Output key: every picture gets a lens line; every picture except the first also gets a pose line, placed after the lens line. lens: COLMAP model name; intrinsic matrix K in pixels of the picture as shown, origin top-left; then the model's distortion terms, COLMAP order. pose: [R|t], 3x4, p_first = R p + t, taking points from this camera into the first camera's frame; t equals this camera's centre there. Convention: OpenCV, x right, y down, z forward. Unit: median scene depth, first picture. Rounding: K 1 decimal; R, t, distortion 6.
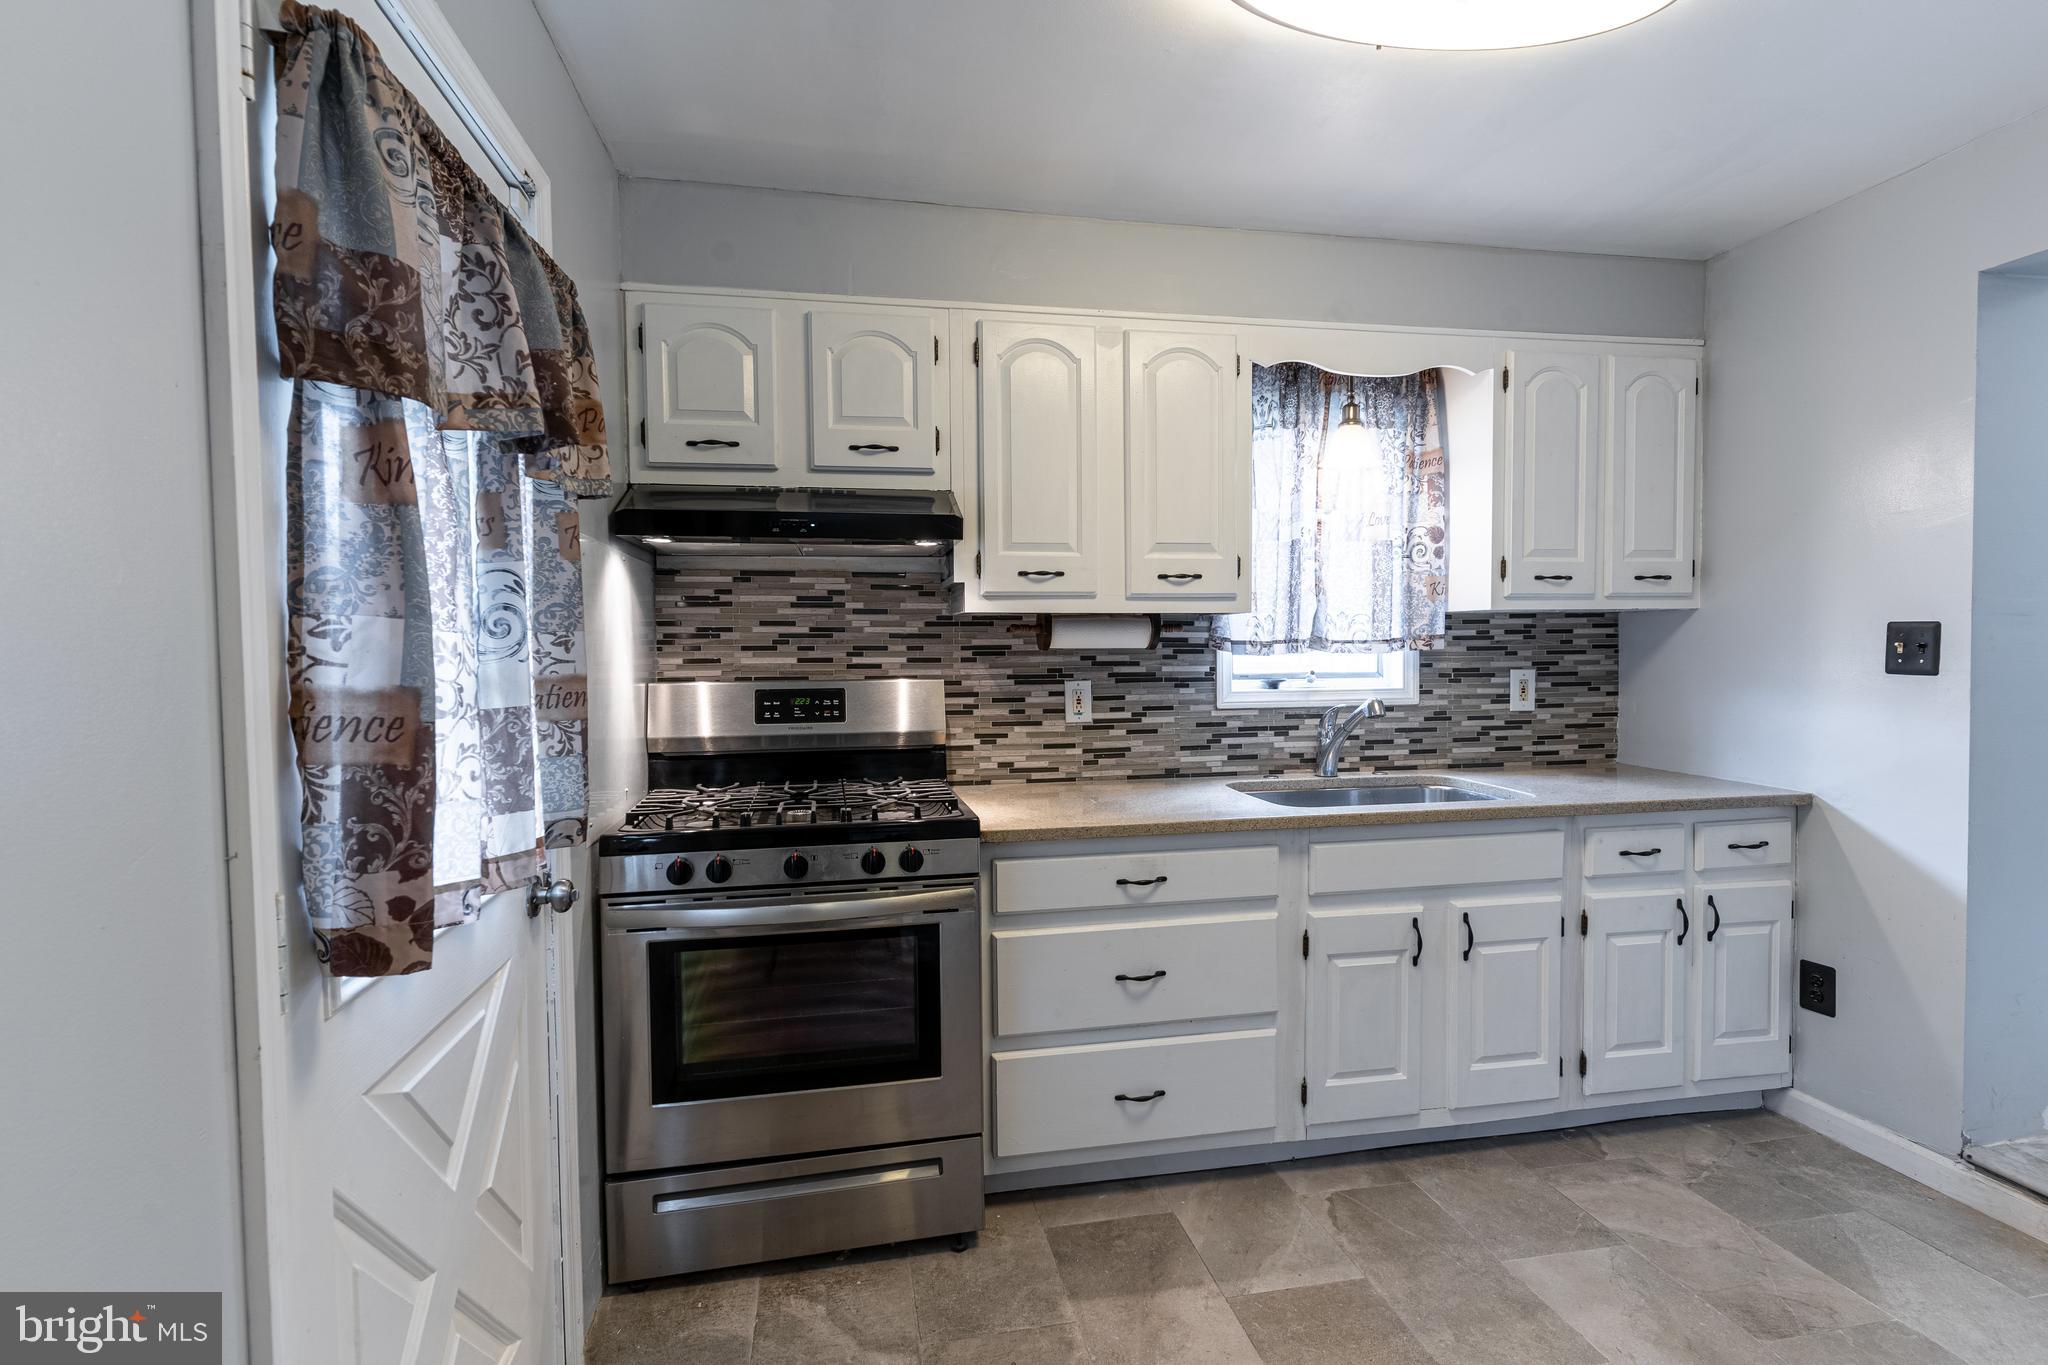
lens RADIAL K [[974.0, 0, 1031.3], [0, 974.0, 679.7], [0, 0, 1]] dist [0.003401, -0.002166]
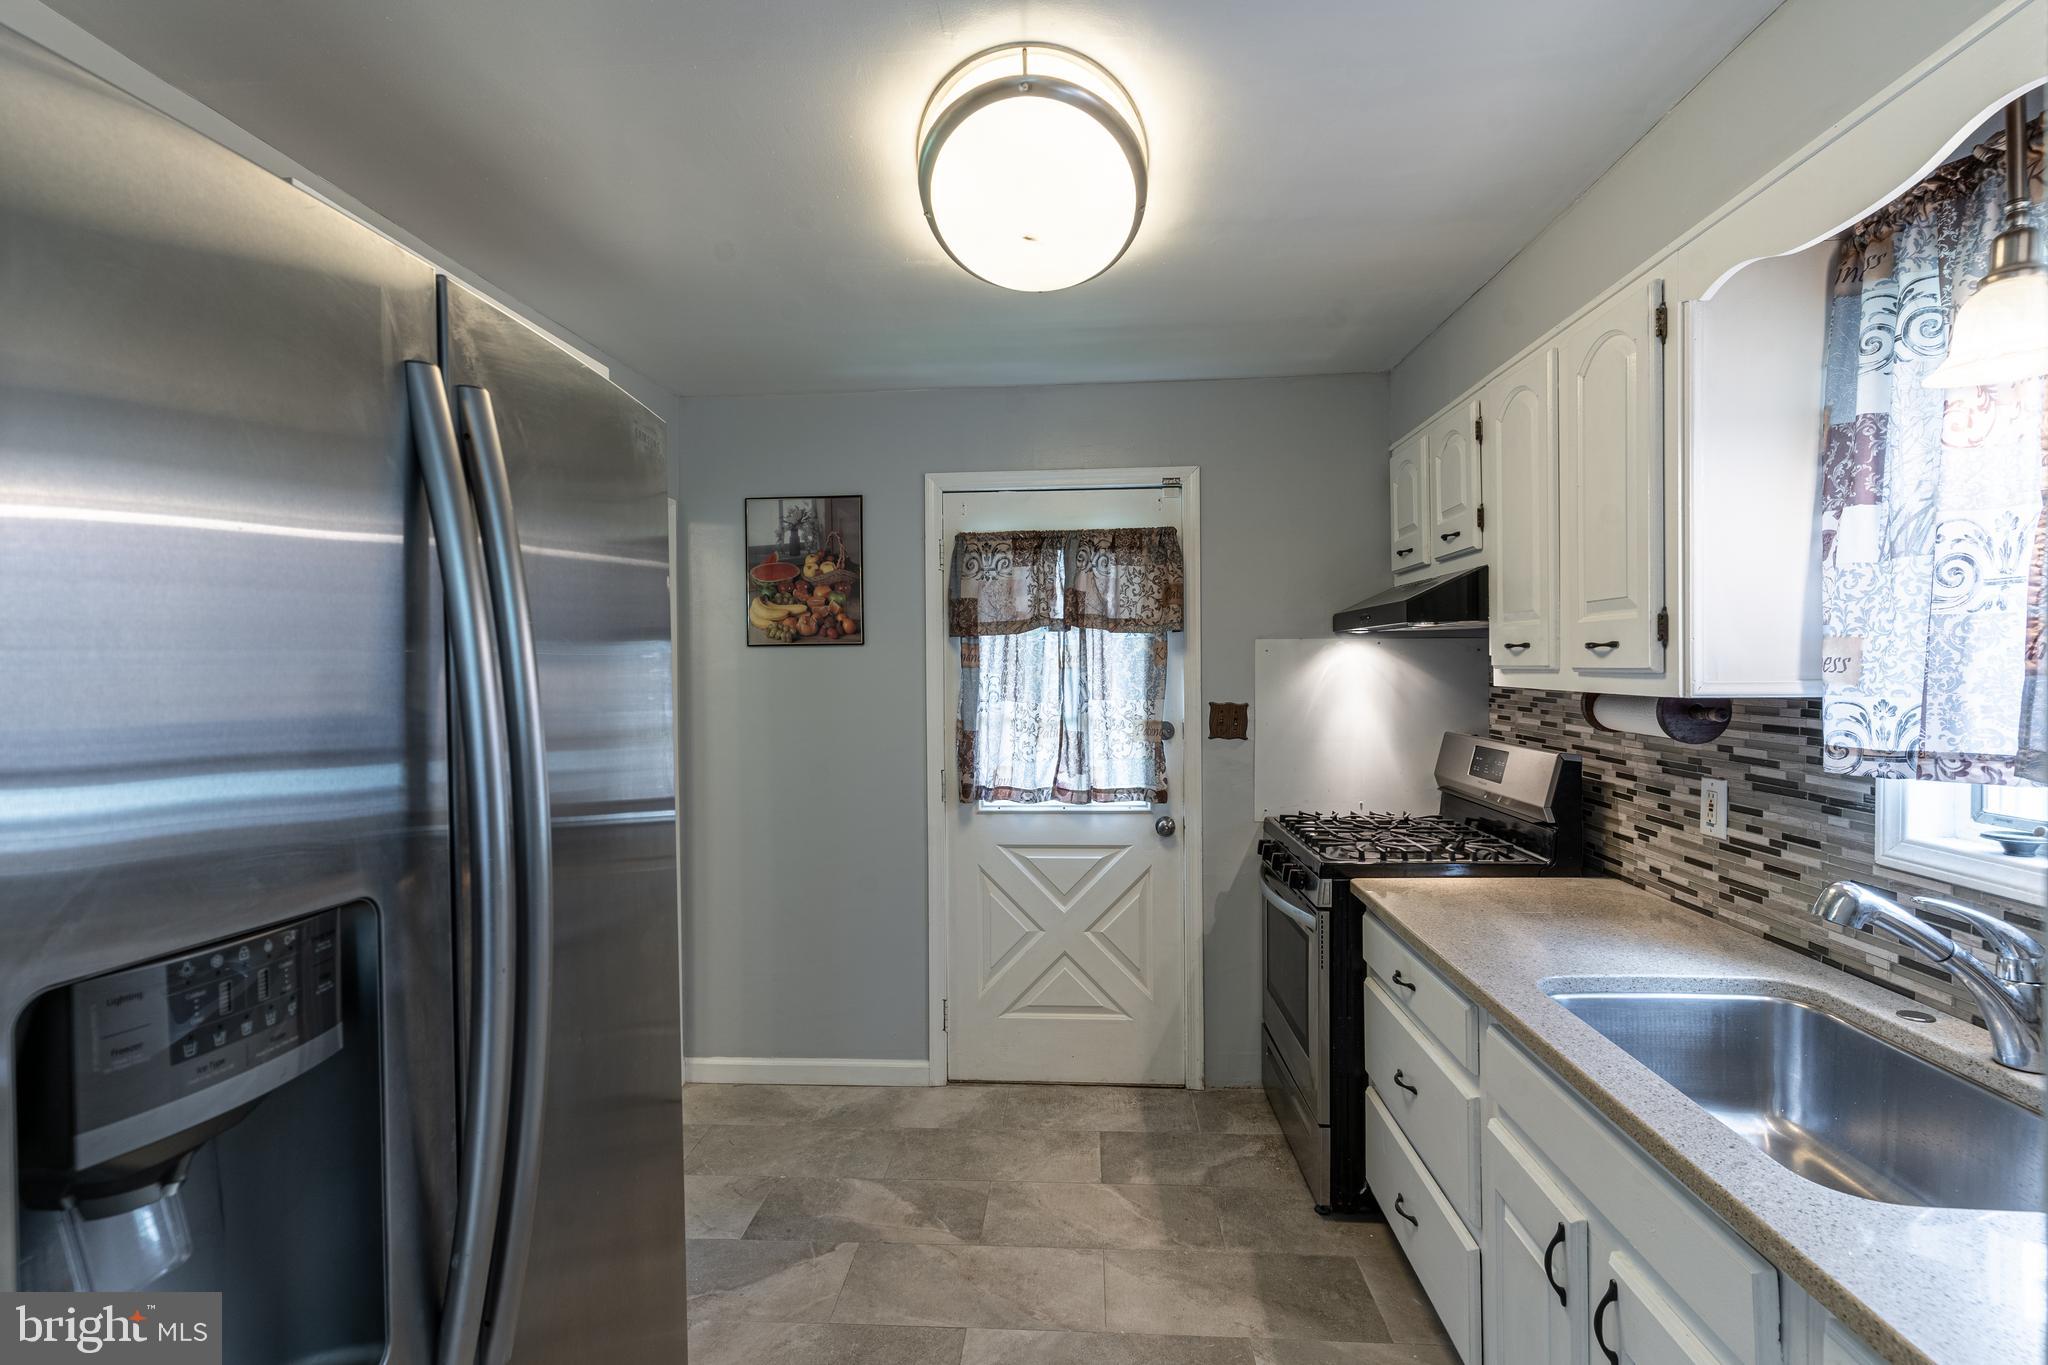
lens RADIAL K [[974.0, 0, 1023.4], [0, 974.0, 678.1], [0, 0, 1]] dist [0.003401, -0.002166]
pose [[-0.250271, 0.024053, -0.967877, 0.875720], [-0.033851, 0.998863, 0.033576, -0.080616], [0.967584, 0.041167, -0.249172, 0.681439]]
